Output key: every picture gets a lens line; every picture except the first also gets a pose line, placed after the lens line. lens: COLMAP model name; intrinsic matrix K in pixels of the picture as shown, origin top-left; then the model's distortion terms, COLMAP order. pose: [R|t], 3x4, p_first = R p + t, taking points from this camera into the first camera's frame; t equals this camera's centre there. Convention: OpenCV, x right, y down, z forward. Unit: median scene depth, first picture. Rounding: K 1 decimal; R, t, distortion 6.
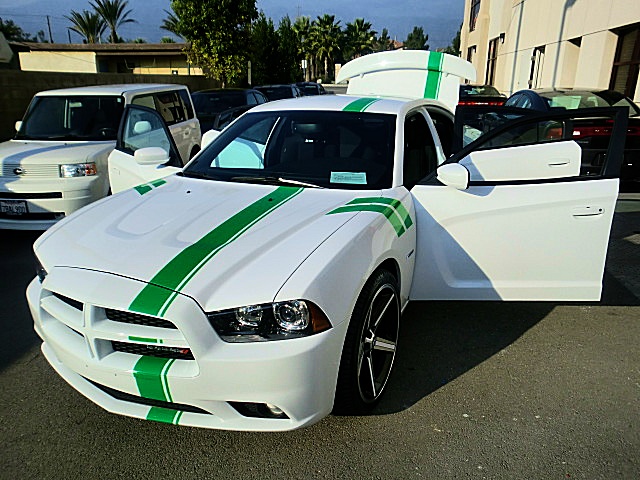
lens RADIAL K [[502.3, 0, 320.5], [0, 502.3, 240.7], [0, 0, 1]] dist [-0.118627, 0.140781]
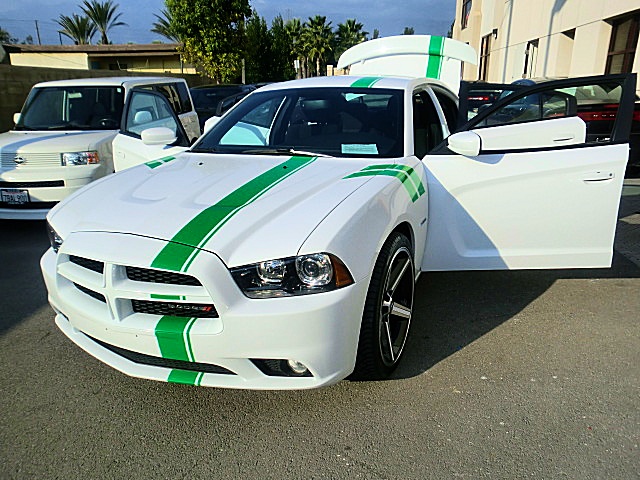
lens RADIAL K [[502.3, 0, 320.3], [0, 502.3, 242.0], [0, 0, 1]] dist [-0.118627, 0.140781]
pose [[0.999816, -0.014932, 0.012081, -0.054704], [0.014953, 0.999887, -0.001583, 0.089846], [-0.012056, 0.001763, 0.999926, -0.001503]]
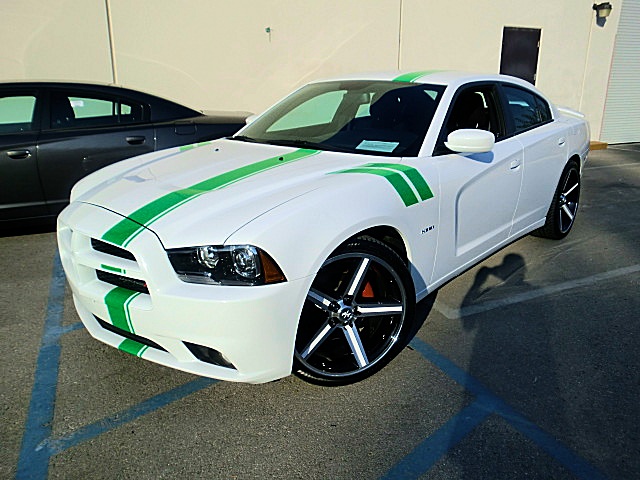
lens RADIAL K [[502.3, 0, 315.6], [0, 502.3, 236.4], [0, 0, 1]] dist [-0.118627, 0.140781]
pose [[0.958008, 0.101907, -0.268020, 0.315414], [-0.103813, 0.994572, 0.007089, 0.073533], [0.267288, 0.021033, 0.963387, 0.090495]]
